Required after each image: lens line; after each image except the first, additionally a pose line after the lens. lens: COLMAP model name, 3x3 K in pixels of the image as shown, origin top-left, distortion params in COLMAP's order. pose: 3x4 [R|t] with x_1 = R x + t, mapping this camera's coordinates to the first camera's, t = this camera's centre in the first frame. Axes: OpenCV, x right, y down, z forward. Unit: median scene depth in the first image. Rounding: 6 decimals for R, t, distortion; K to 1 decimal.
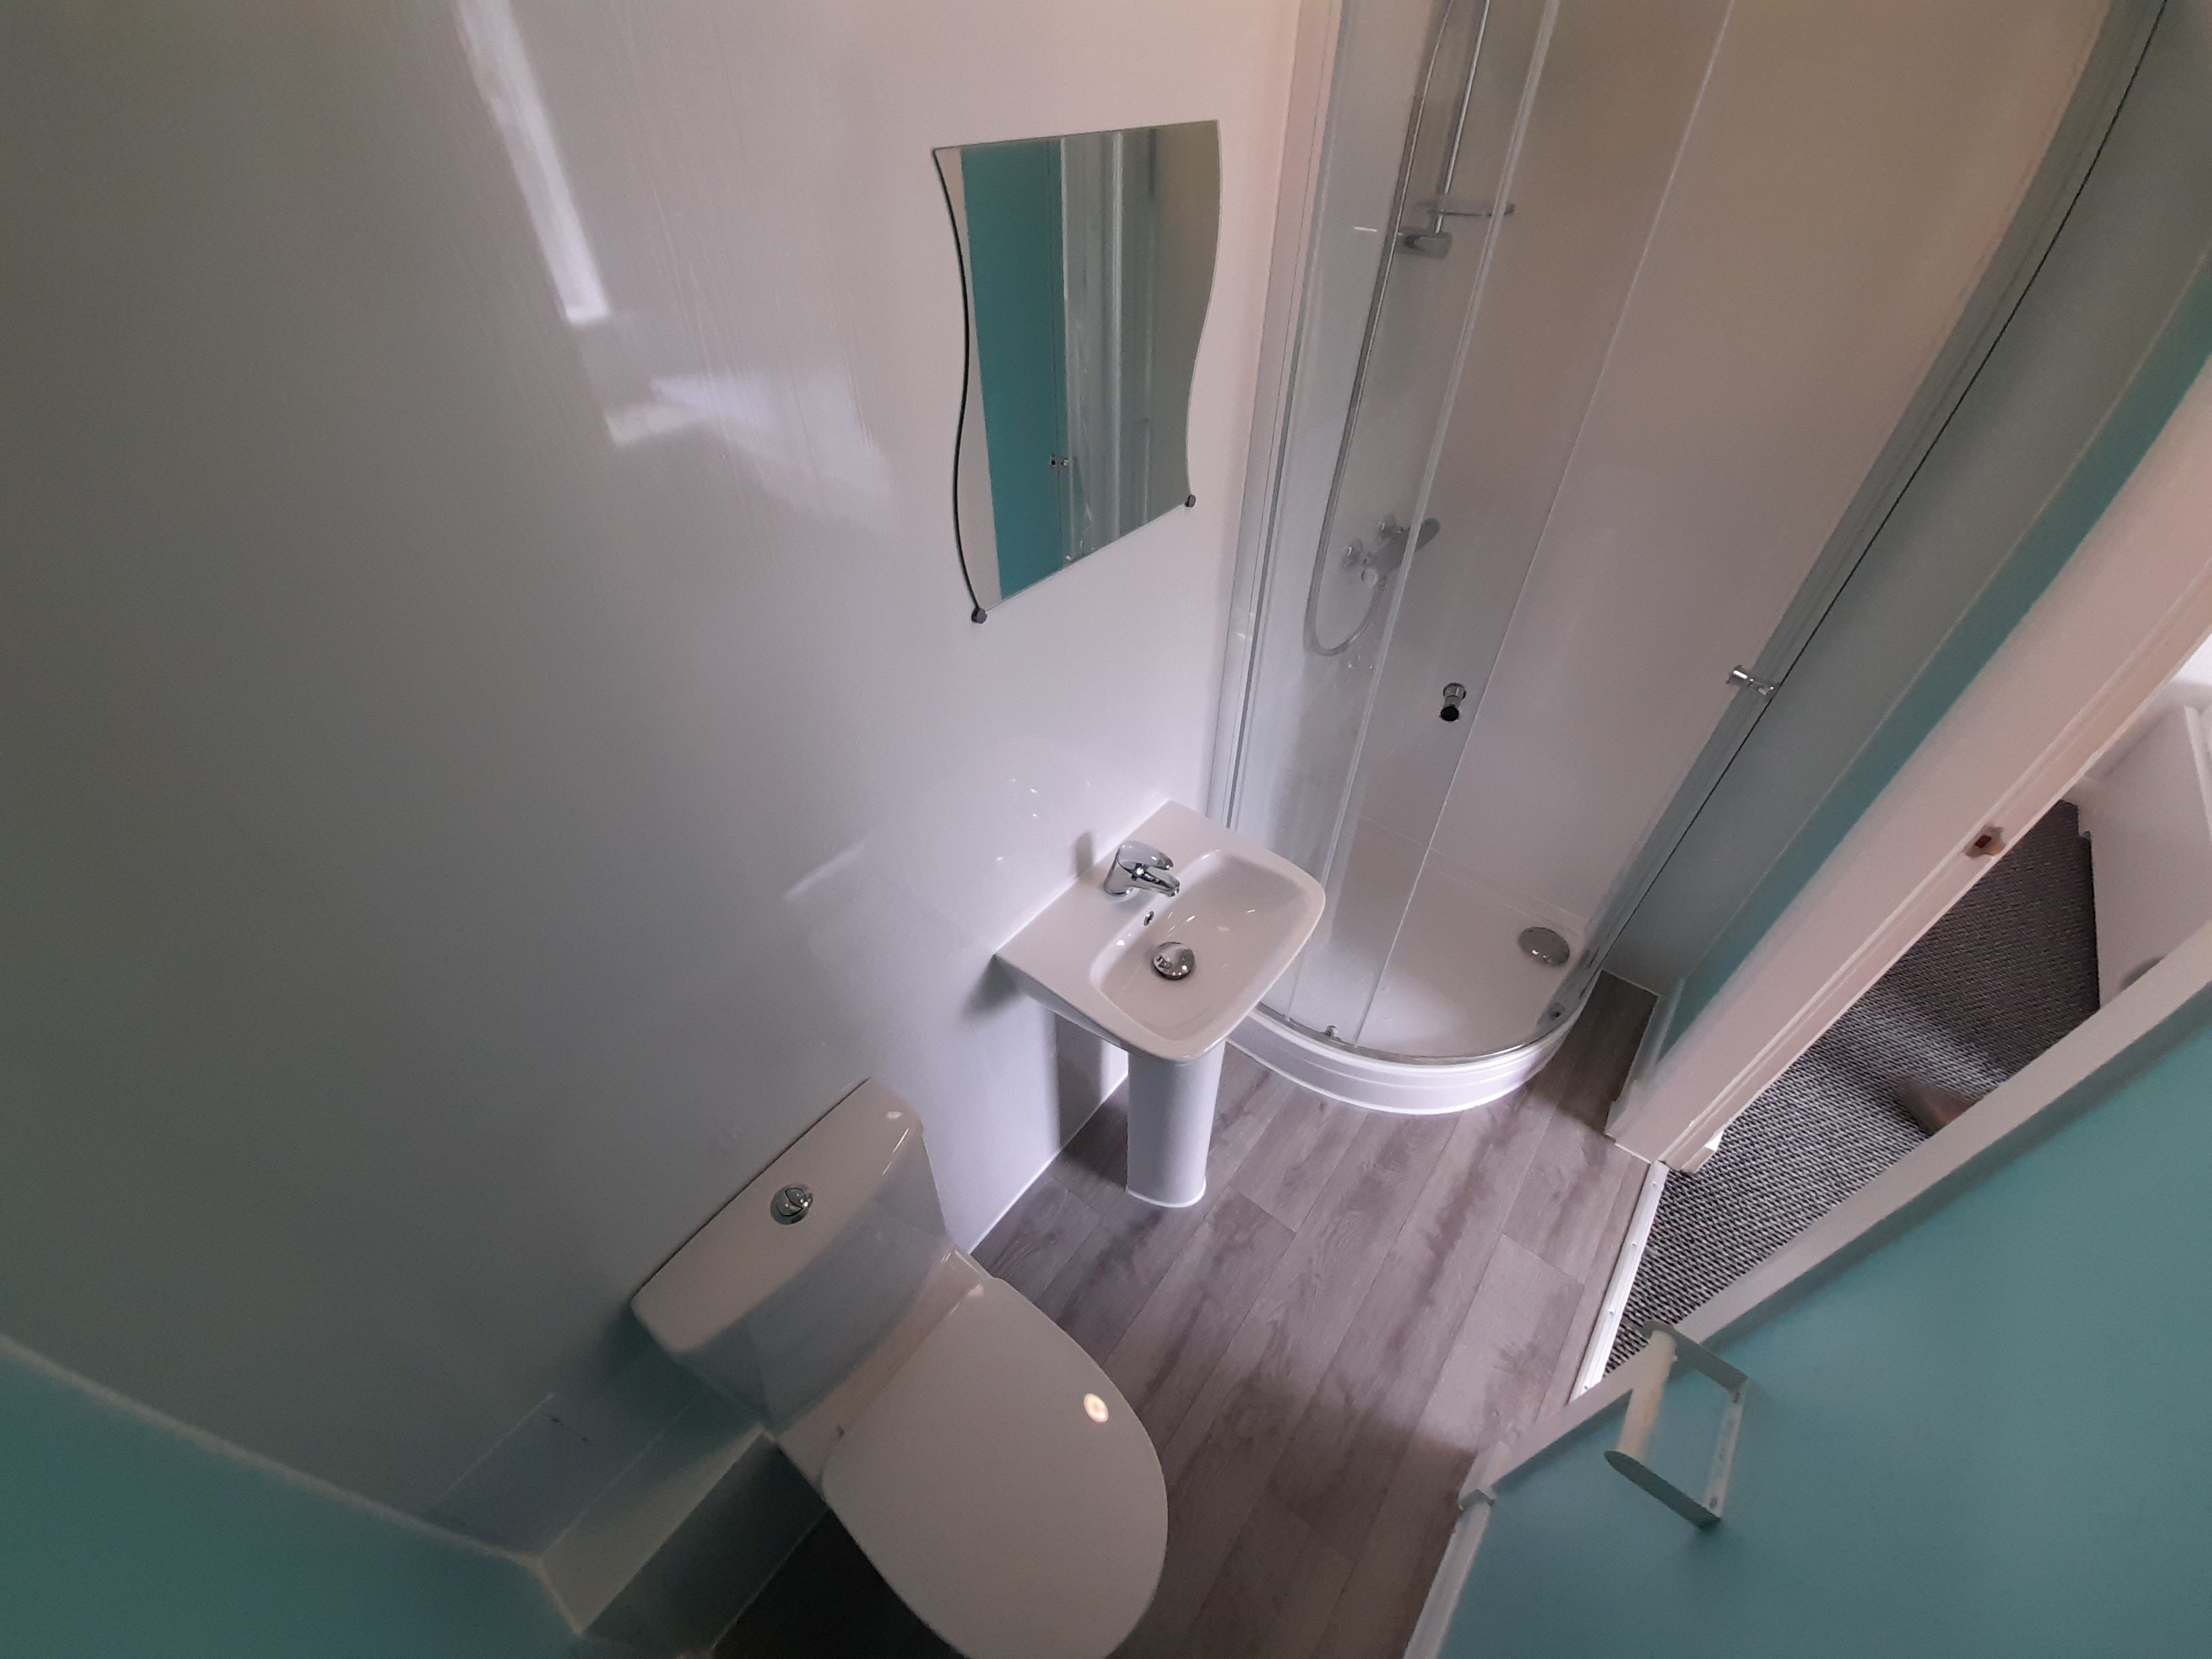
lens RADIAL K [[871.3, 0, 1124.3], [0, 871.3, 828.1], [0, 0, 1]] dist [0.009802, -0.011021]
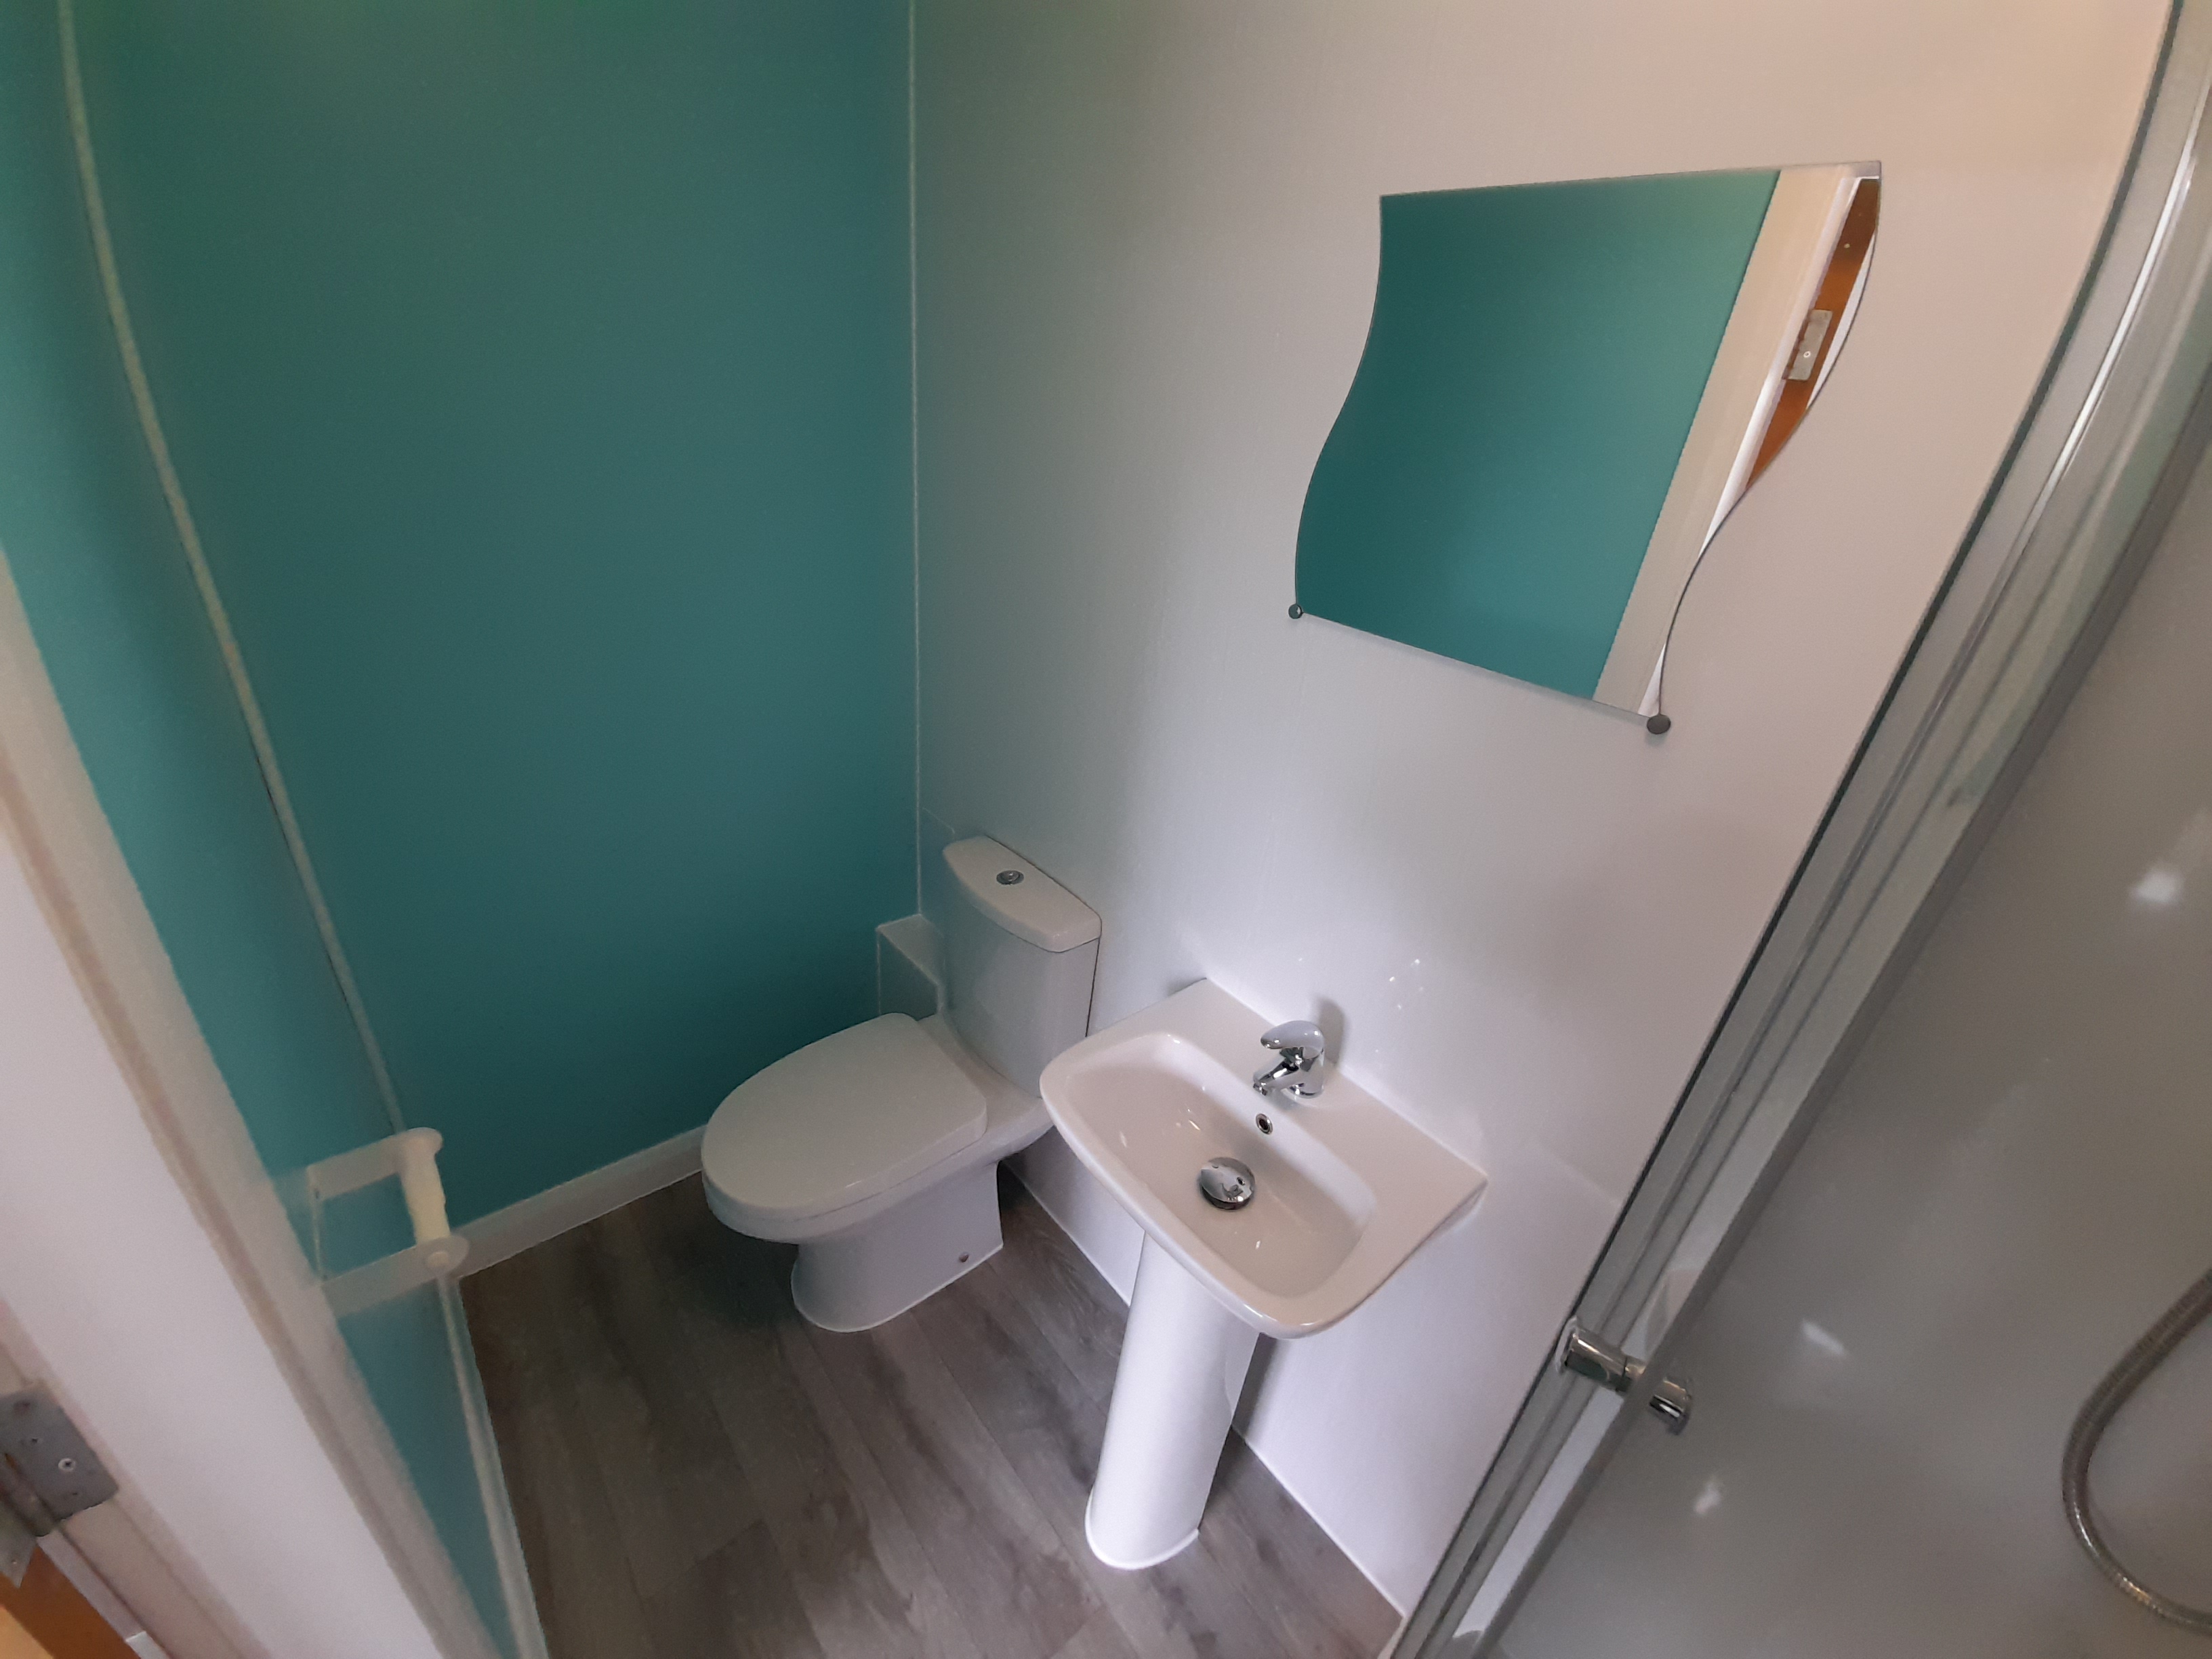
lens RADIAL K [[871.3, 0, 1124.3], [0, 871.3, 828.1], [0, 0, 1]] dist [0.009802, -0.011021]
pose [[-0.194166, 0.399221, -0.896059, 0.531483], [-0.749076, 0.529452, 0.398203, -0.209683], [0.633391, 0.748534, 0.196245, 0.475147]]
